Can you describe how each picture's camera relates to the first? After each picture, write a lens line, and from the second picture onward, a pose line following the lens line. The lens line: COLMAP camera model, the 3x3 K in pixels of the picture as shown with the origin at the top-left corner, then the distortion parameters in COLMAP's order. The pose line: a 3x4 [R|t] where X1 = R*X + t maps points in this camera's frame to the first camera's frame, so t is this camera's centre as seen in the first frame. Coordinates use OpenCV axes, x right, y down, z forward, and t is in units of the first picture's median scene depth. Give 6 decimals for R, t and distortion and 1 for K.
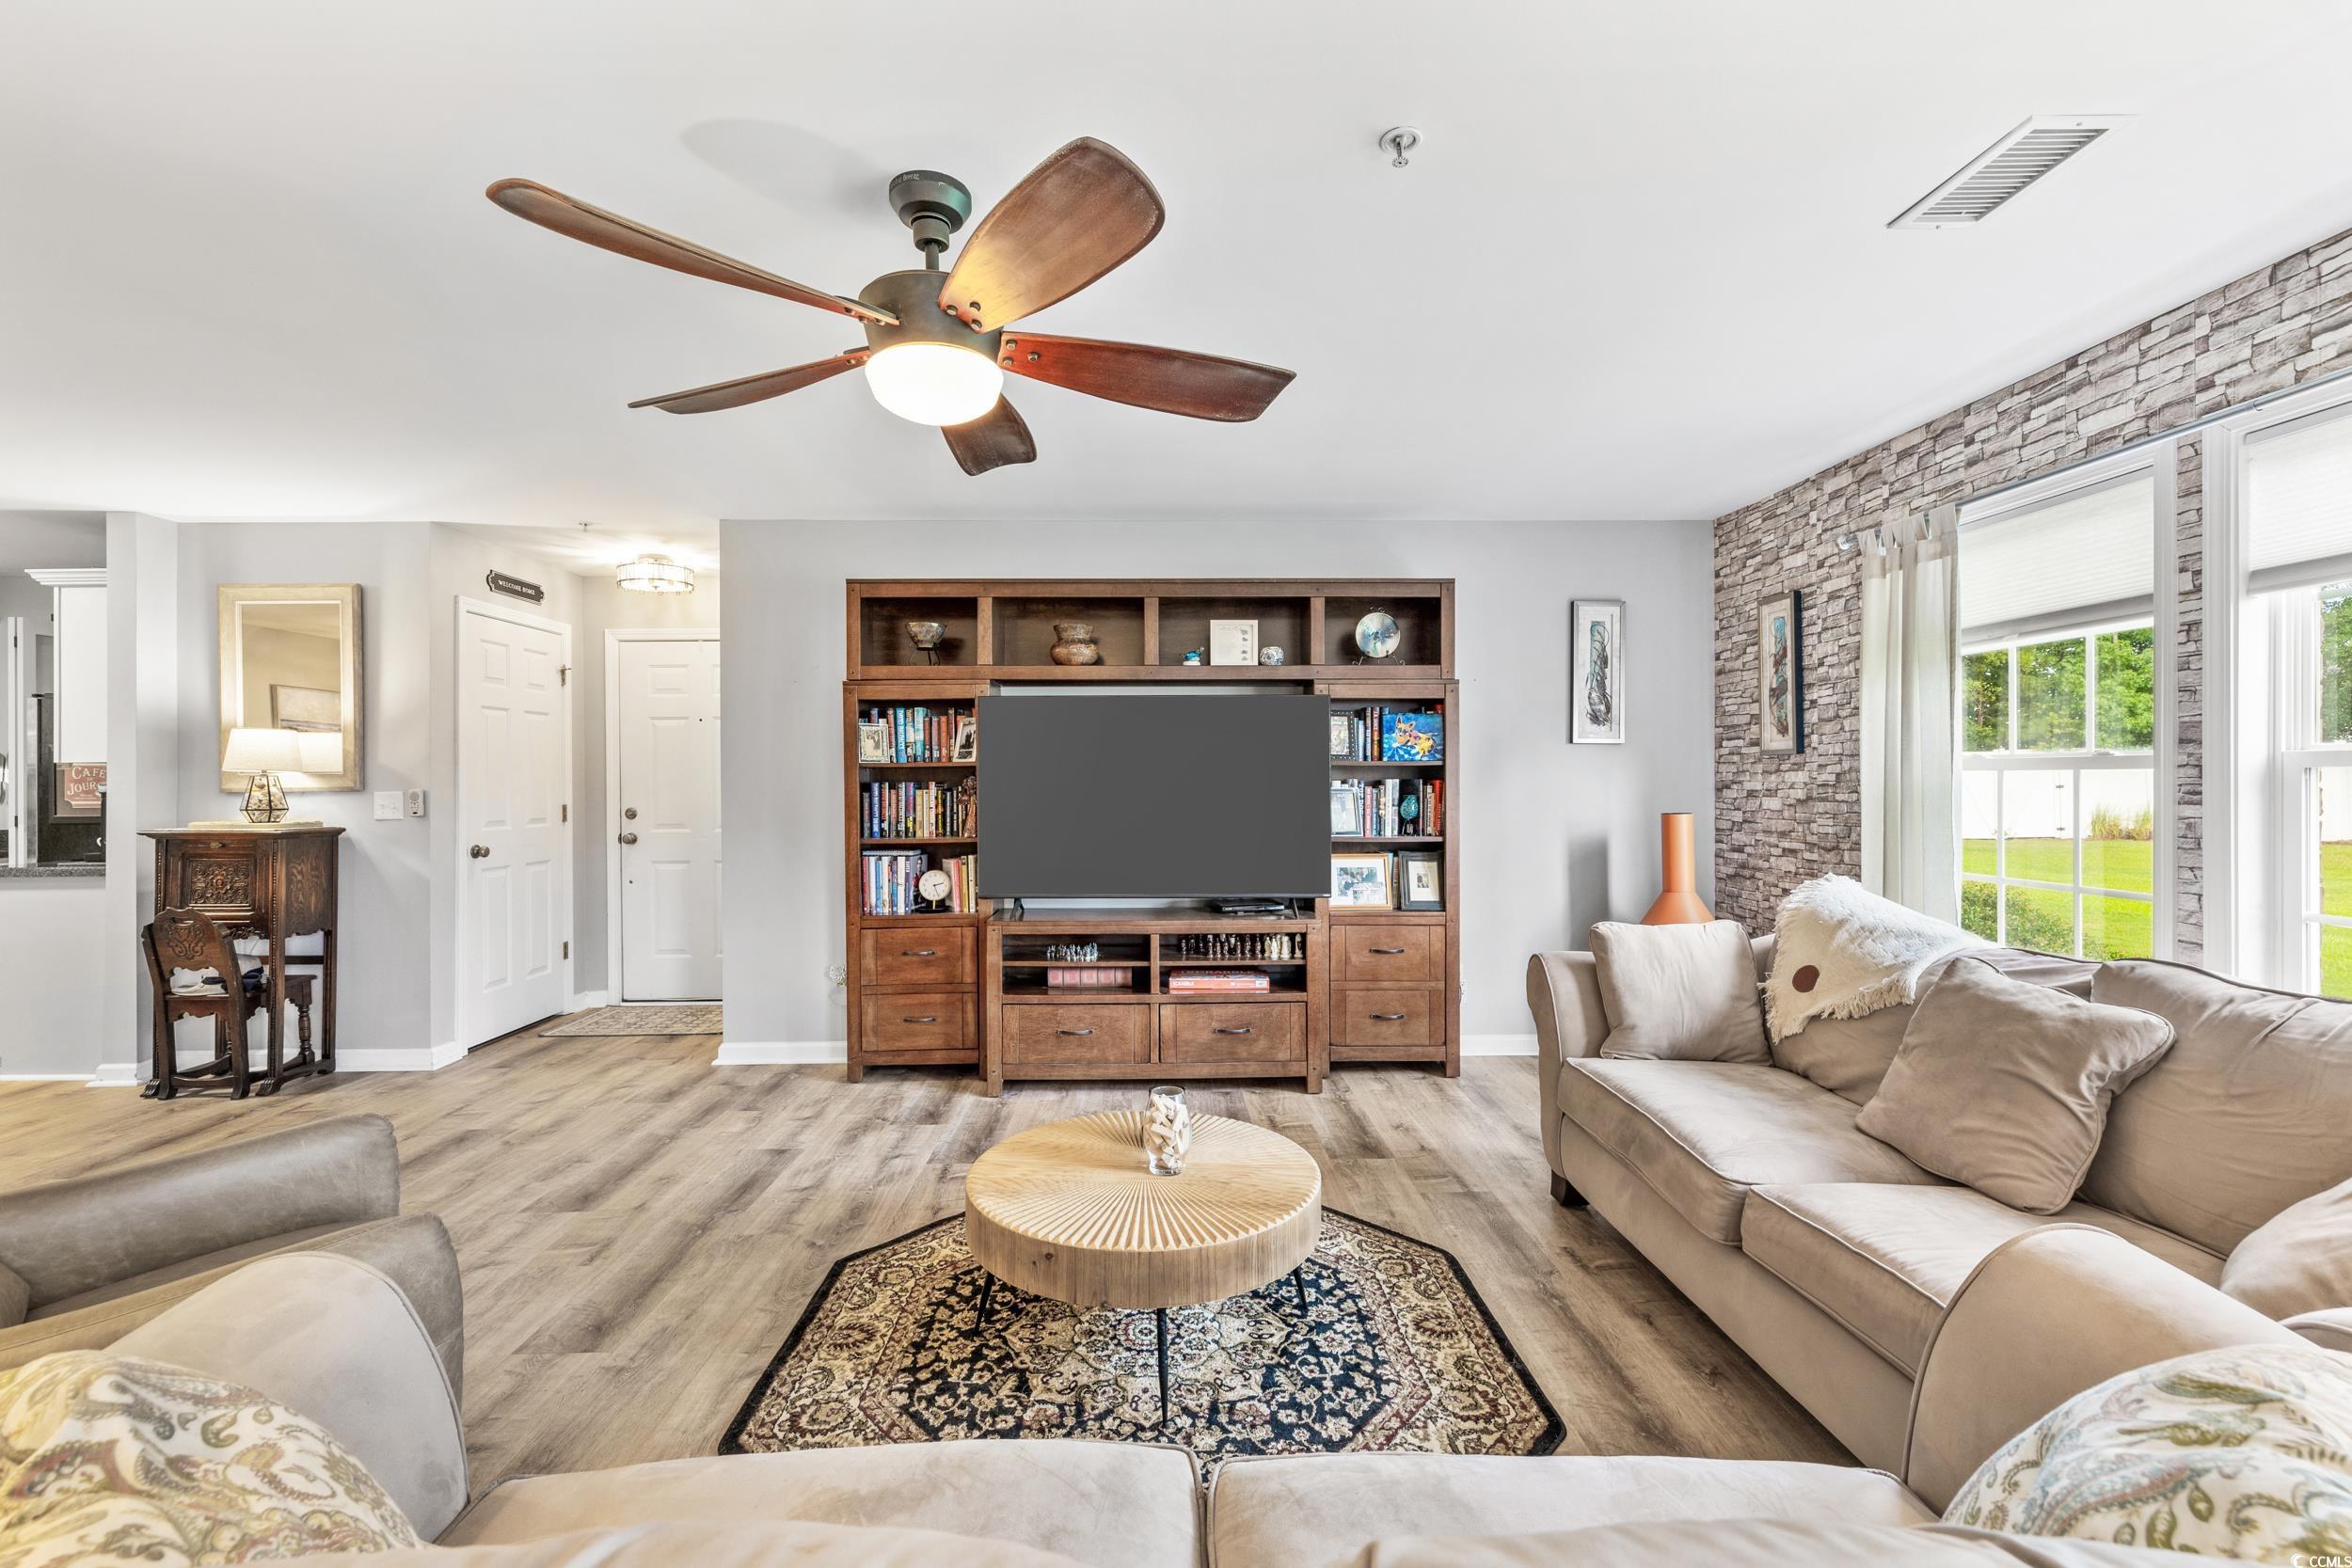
lens RADIAL K [[991.1, 0, 1168.9], [0, 991.1, 785.6], [0, 0, 1]] dist [-0.000561, -0.000001]
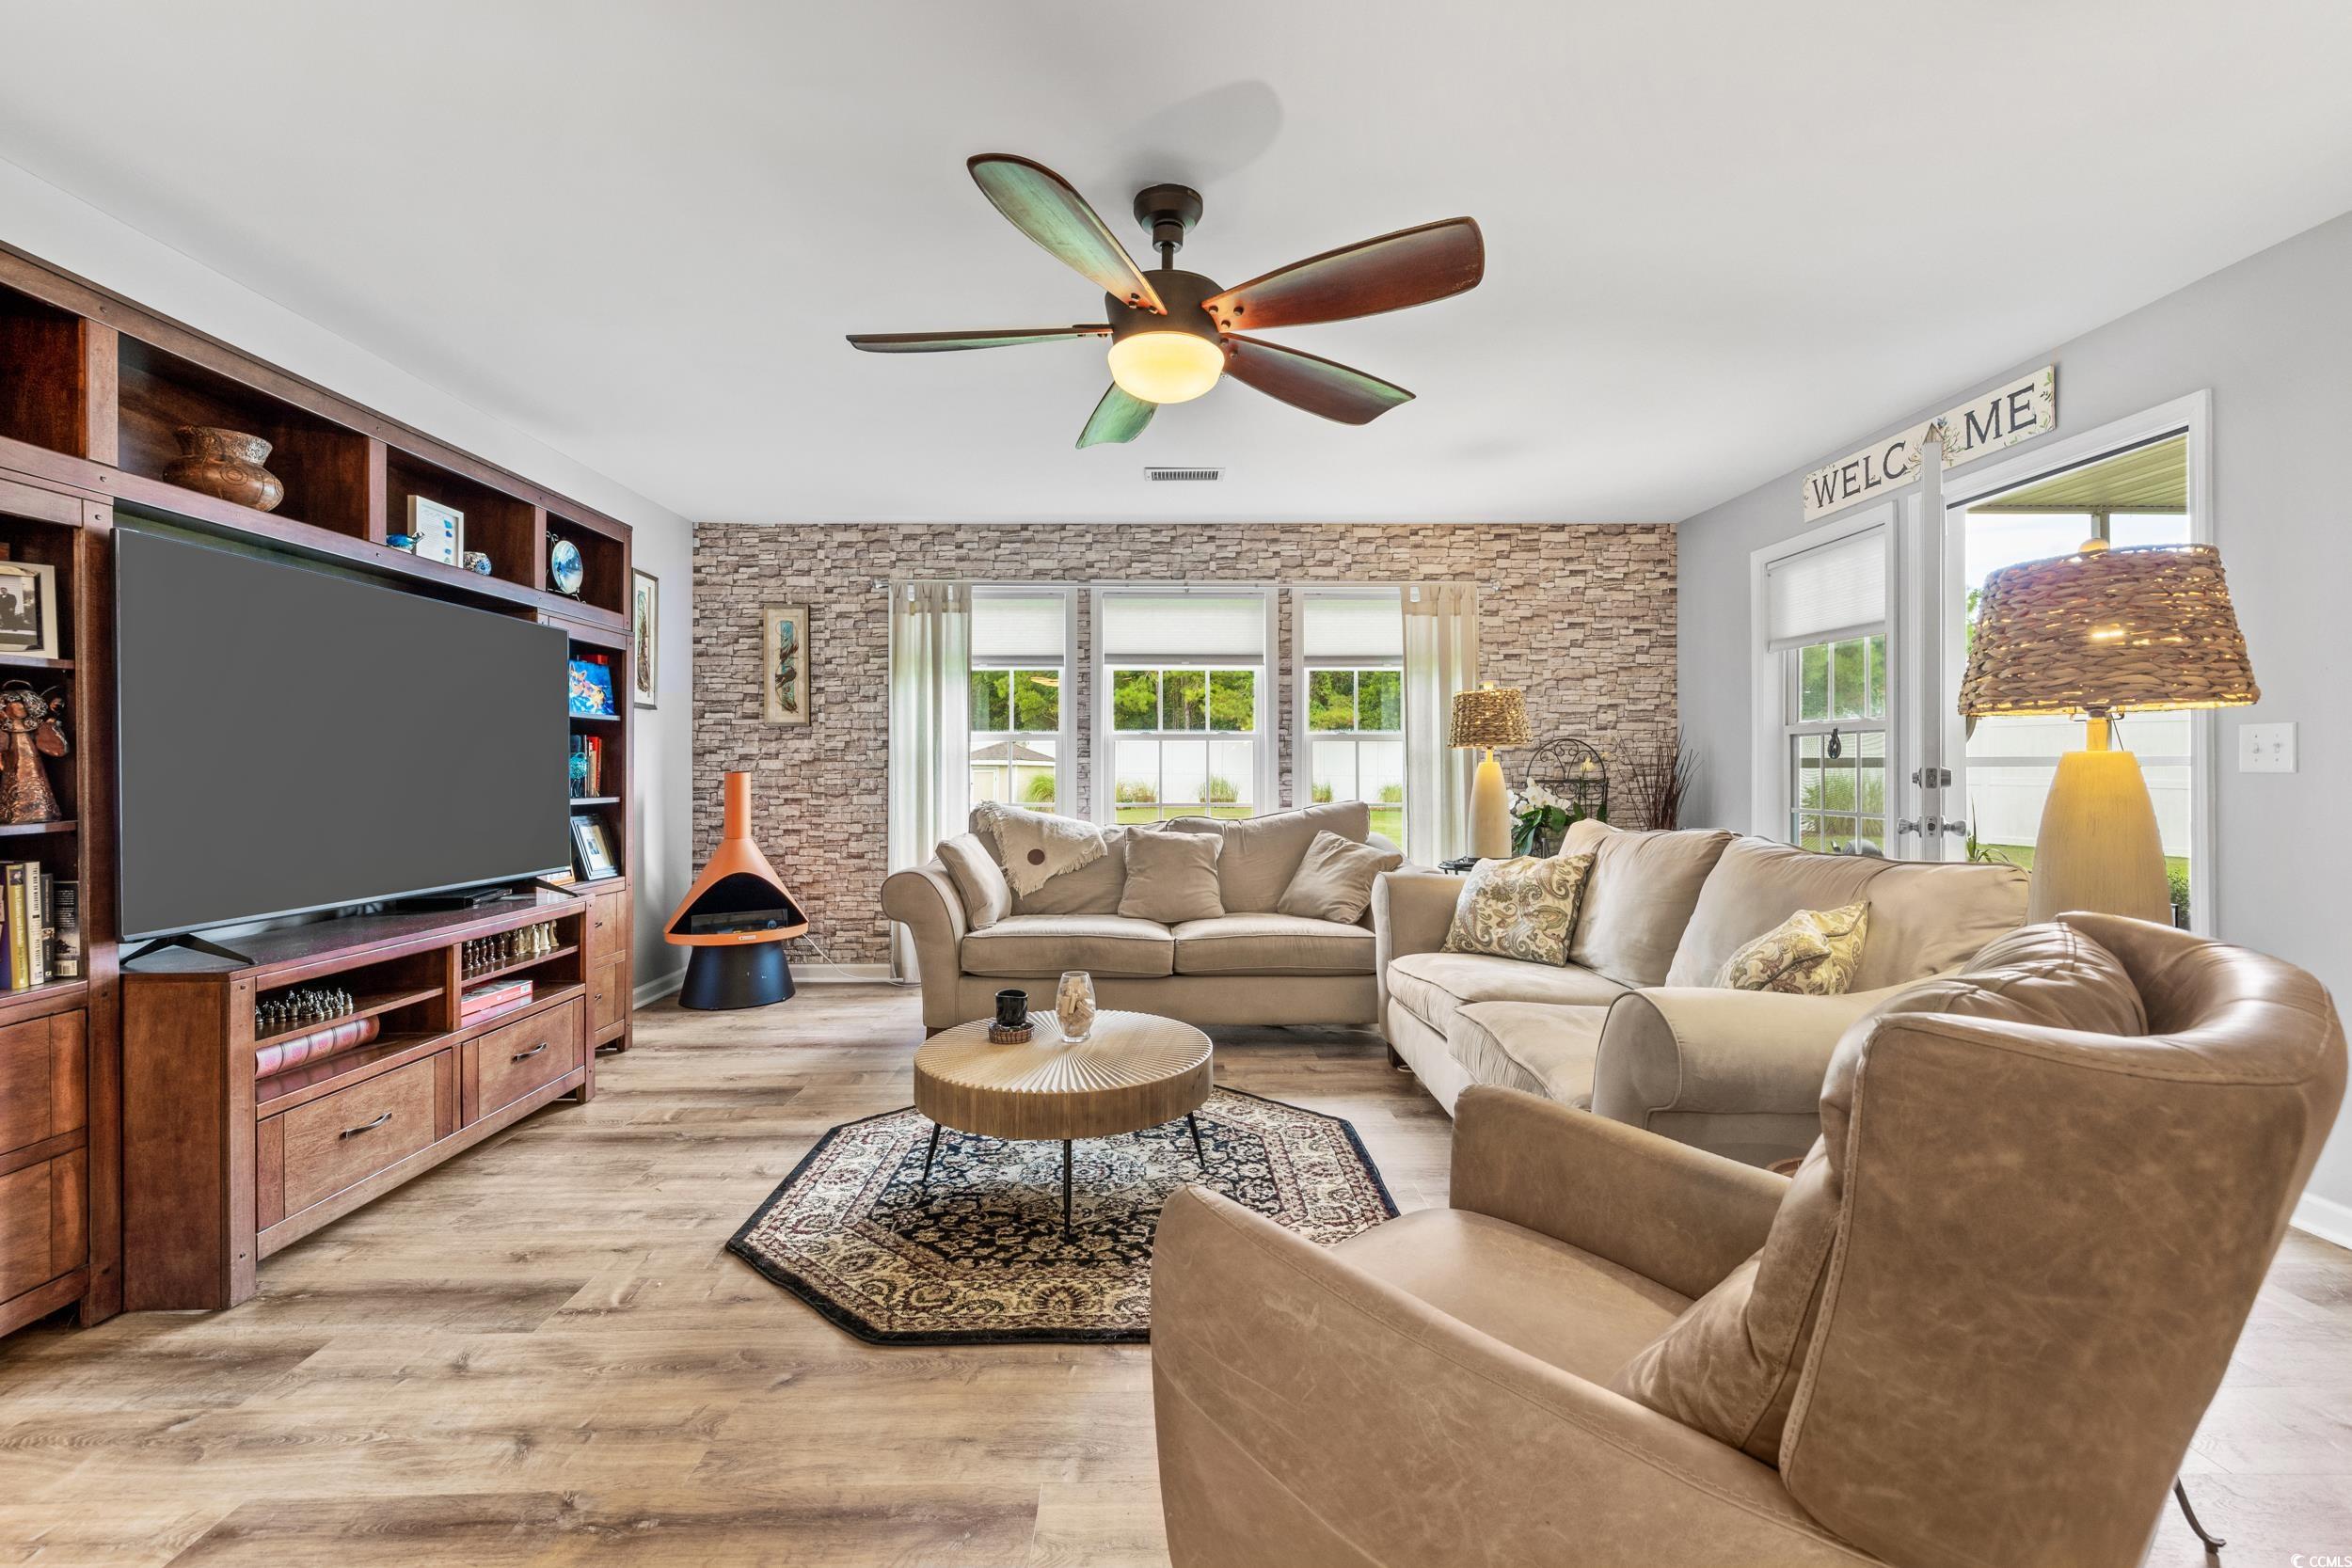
lens RADIAL K [[991.1, 0, 1178.6], [0, 991.1, 769.7], [0, 0, 1]] dist [-0.000561, -0.000001]
pose [[0.001377, 0.004422, 0.999989, -0.711341], [0.006804, 0.999967, -0.004432, 0.036084], [-0.999976, 0.006810, 0.001347, 0.502759]]
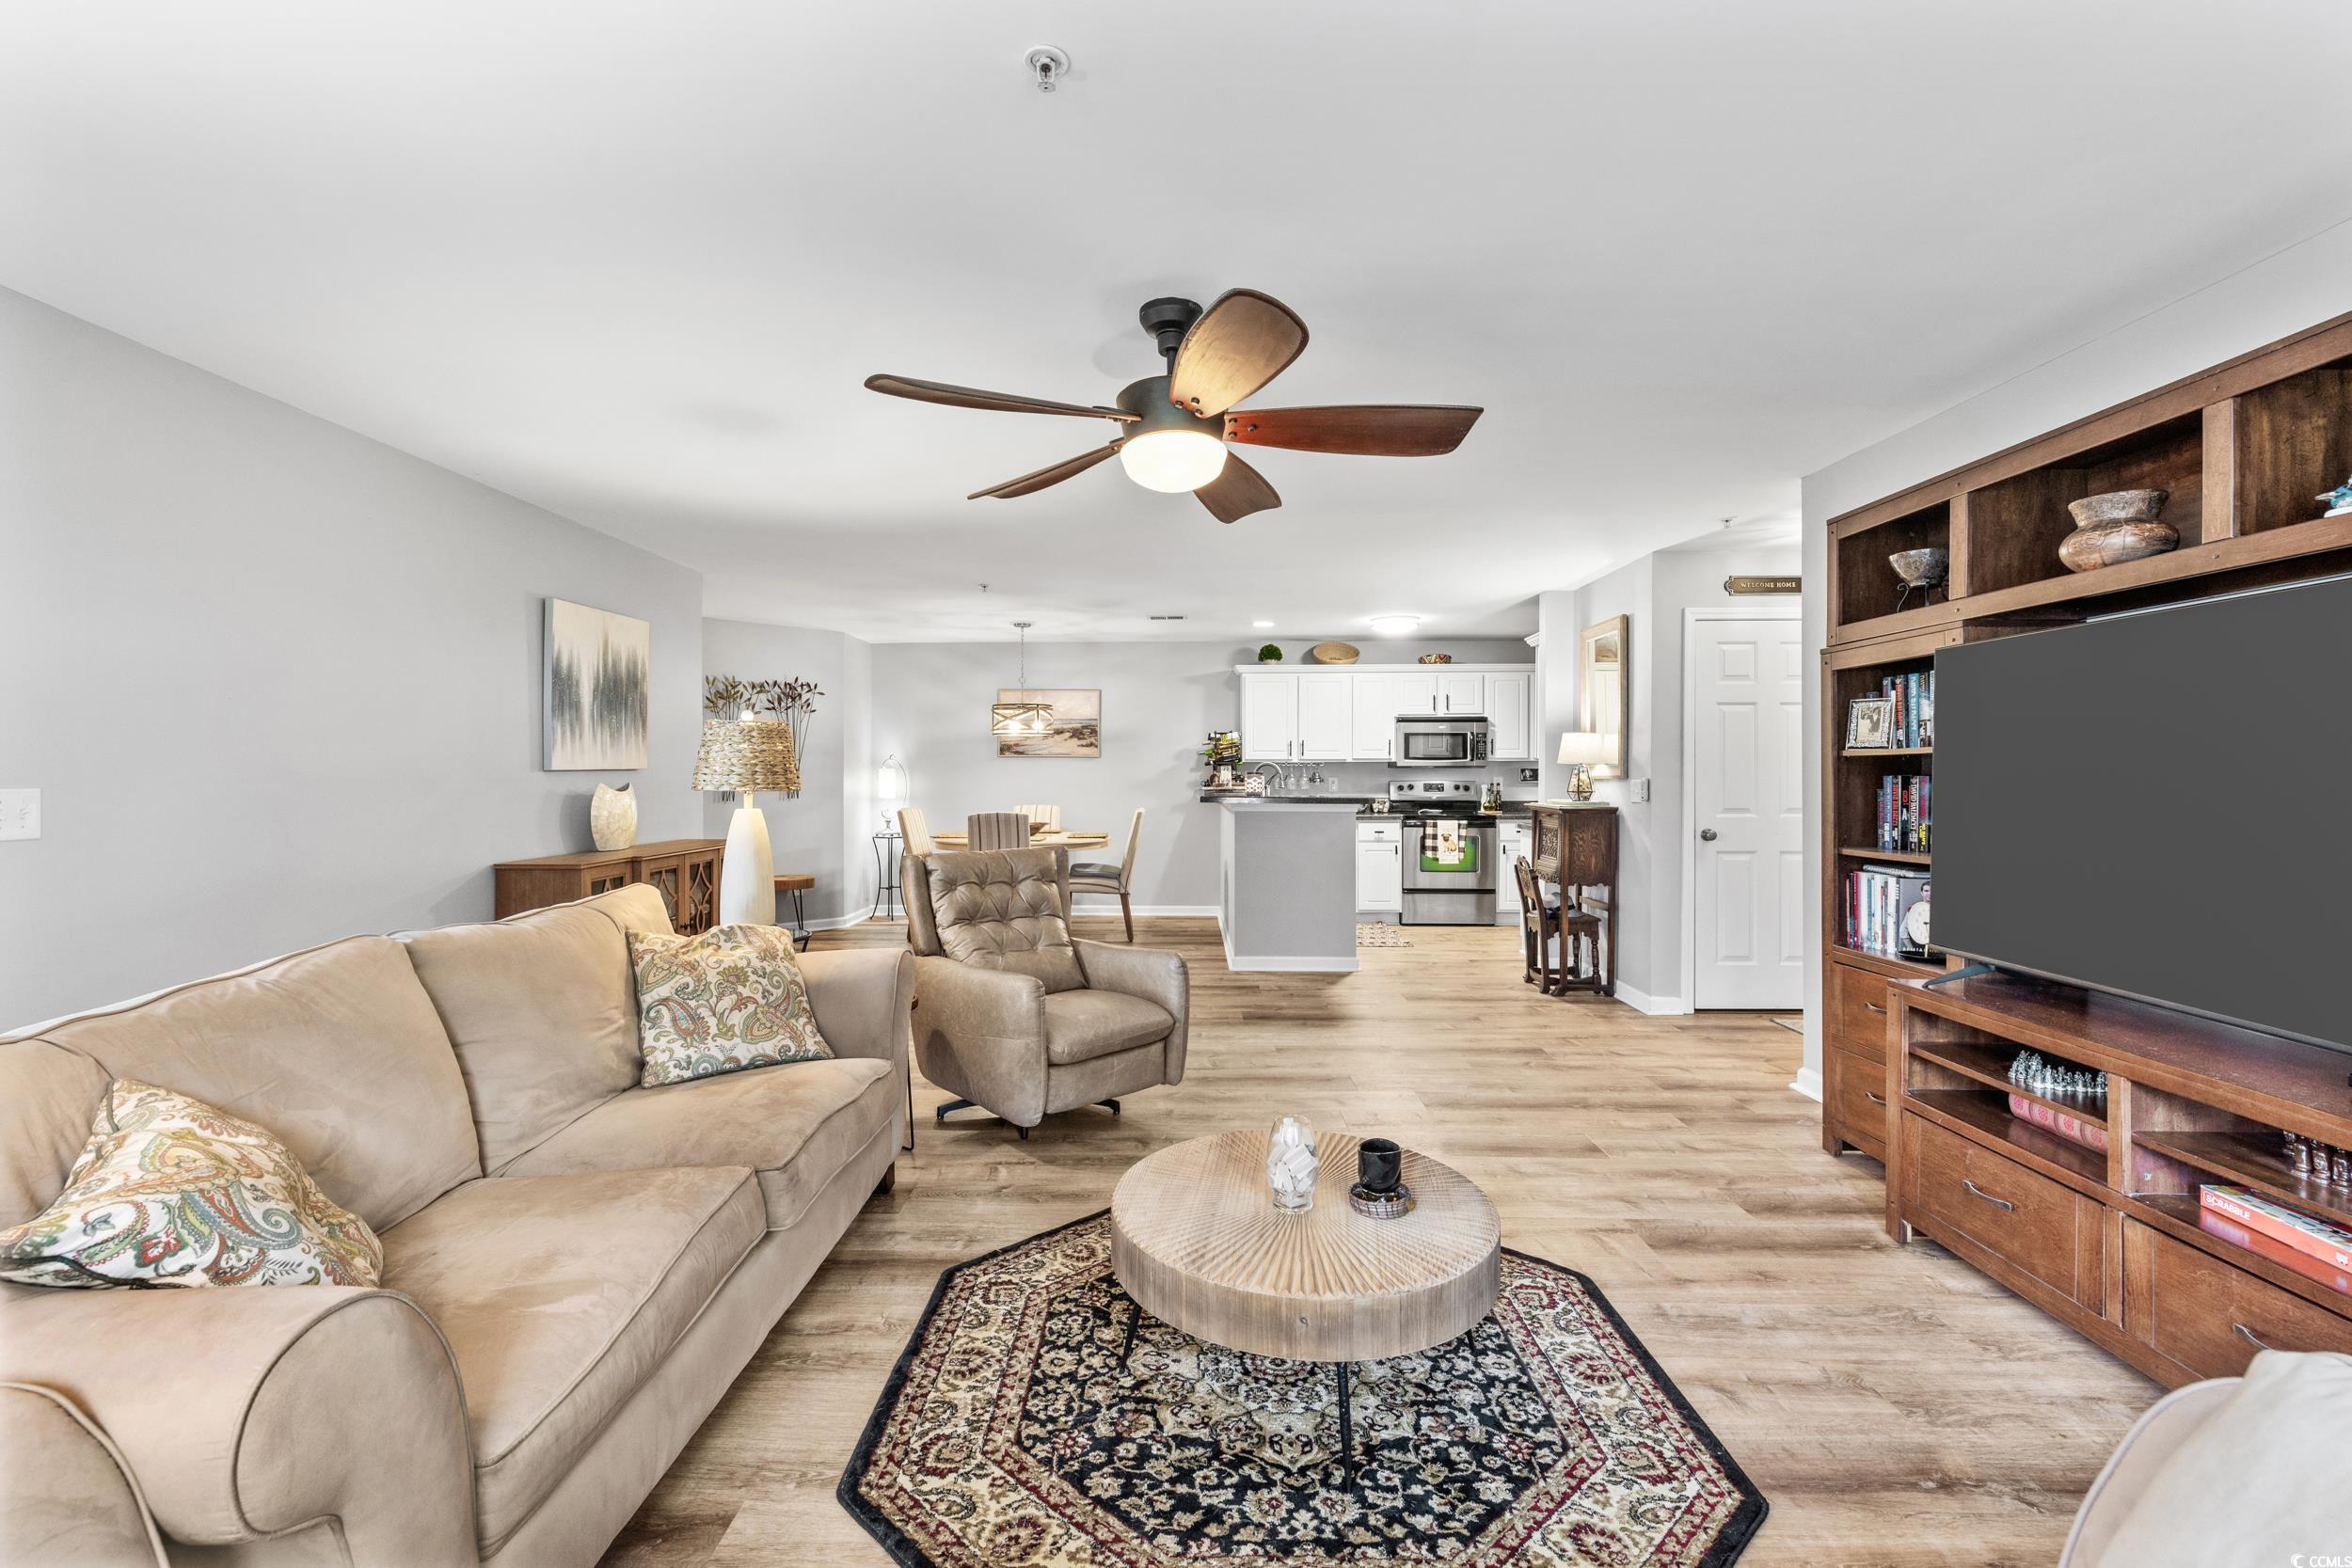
lens RADIAL K [[991.1, 0, 1172.1], [0, 991.1, 781.5], [0, 0, 1]] dist [-0.000561, -0.000001]
pose [[-0.038145, 0.014598, -0.999166, 0.523917], [-0.004221, 0.999882, 0.014770, -0.008646], [0.999263, 0.004781, -0.038079, 0.533895]]
